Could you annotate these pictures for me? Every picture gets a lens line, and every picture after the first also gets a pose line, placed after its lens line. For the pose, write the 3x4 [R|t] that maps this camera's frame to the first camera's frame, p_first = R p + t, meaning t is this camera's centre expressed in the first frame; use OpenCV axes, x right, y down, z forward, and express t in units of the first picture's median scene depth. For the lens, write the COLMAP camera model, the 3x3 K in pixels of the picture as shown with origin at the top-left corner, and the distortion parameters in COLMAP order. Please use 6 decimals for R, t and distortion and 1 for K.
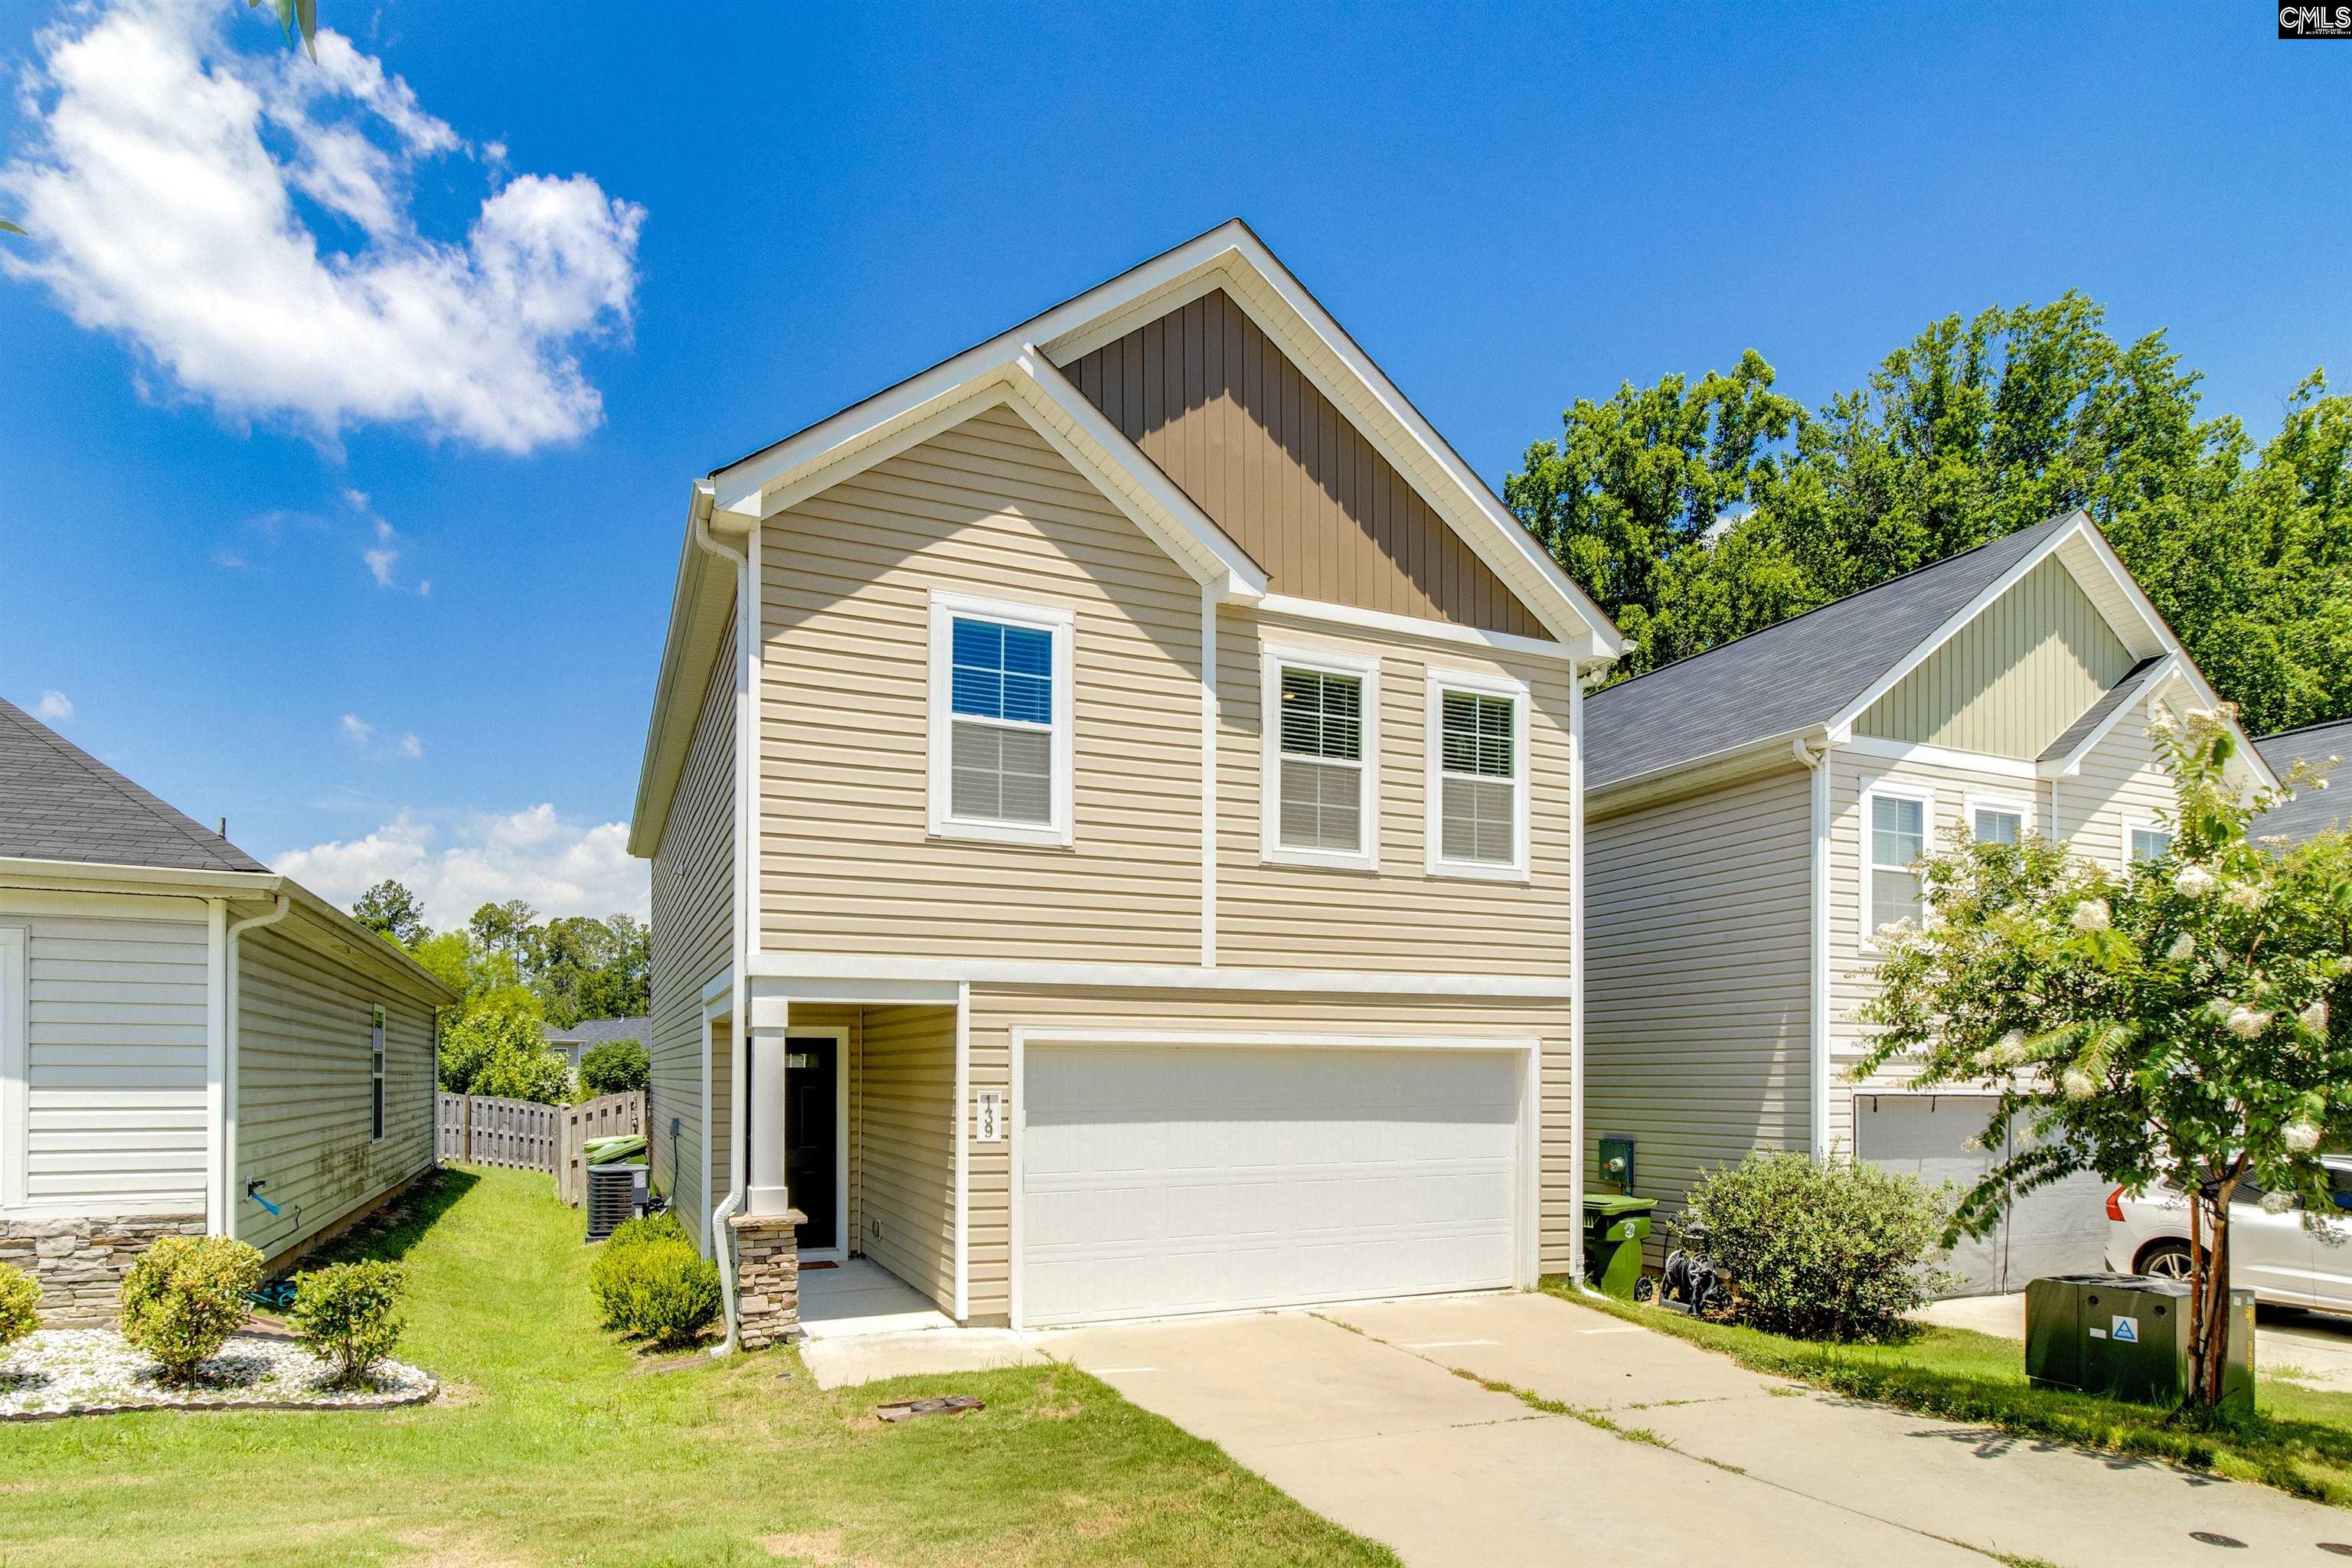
lens RADIAL K [[1091.5, 0, 1176.3], [0, 1091.5, 781.7], [0, 0, 1]] dist [0.002311, 0.000736]
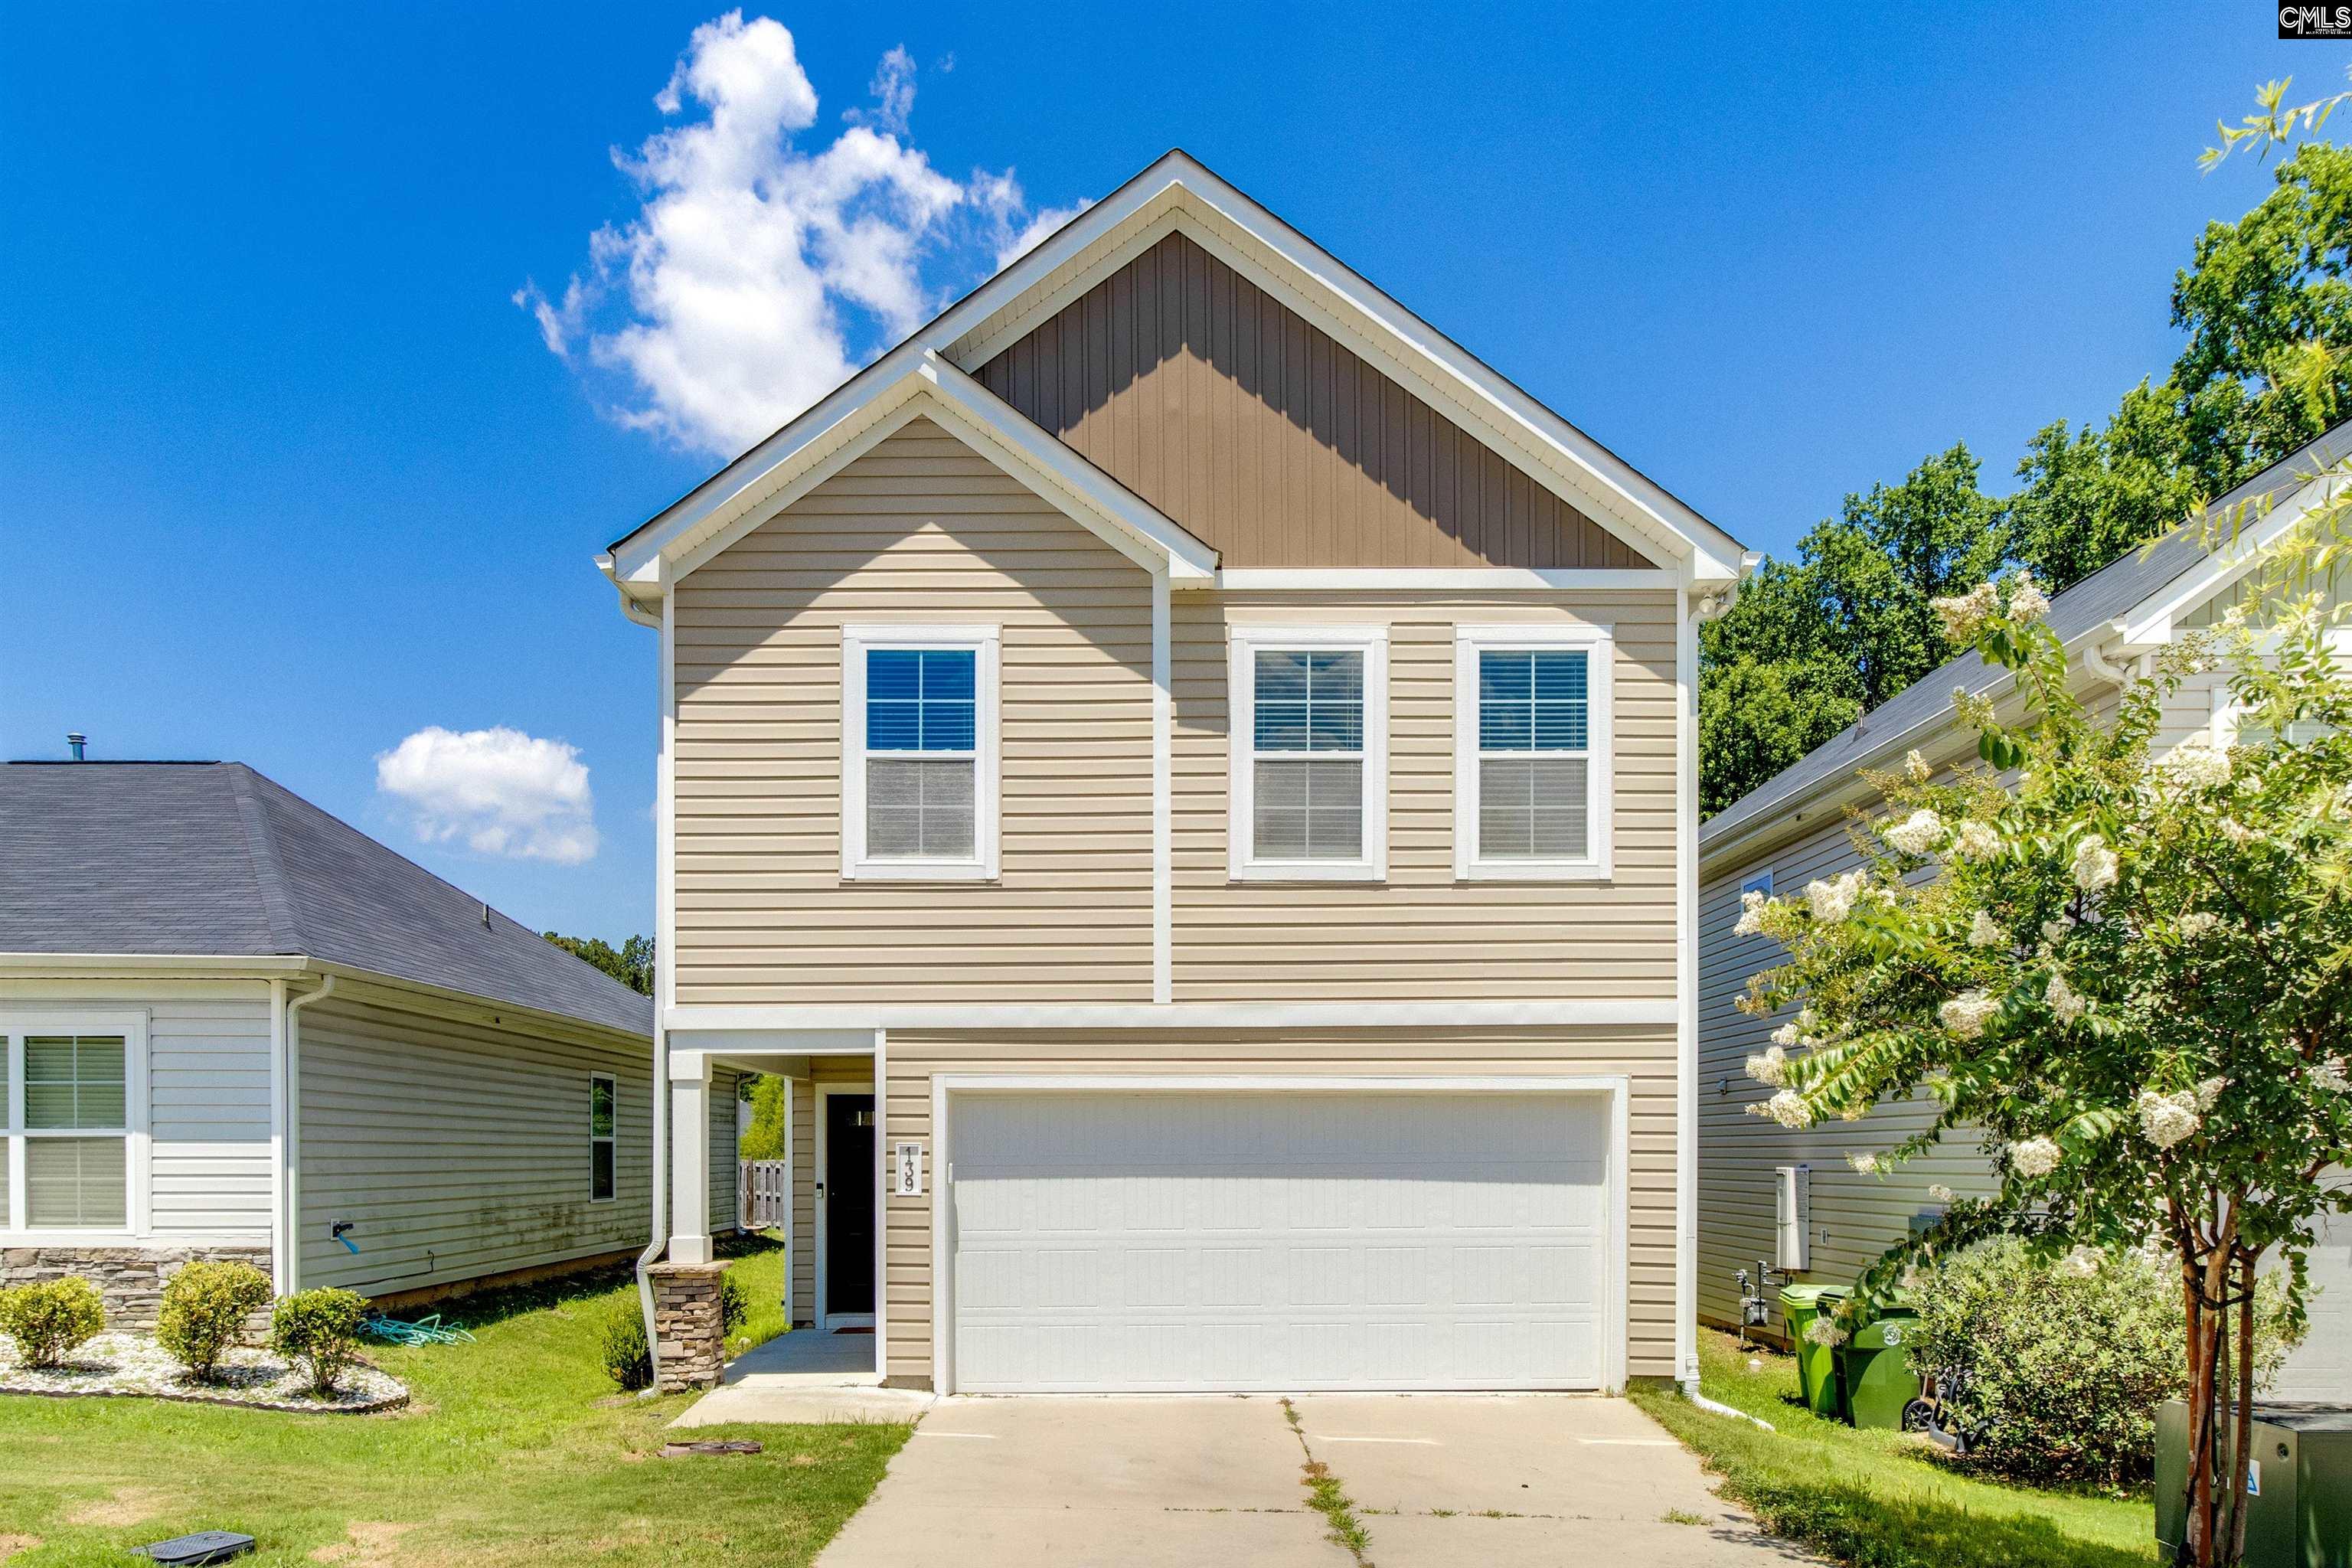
lens RADIAL K [[1305.8, 0, 1175.7], [0, 1305.8, 786.2], [0, 0, 1]] dist [0.001173, 0.002297]
pose [[0.937162, -0.096713, -0.335222, 0.416160], [0.094619, 0.995257, -0.022616, 0.019539], [0.335820, -0.010523, 0.941867, 0.006956]]
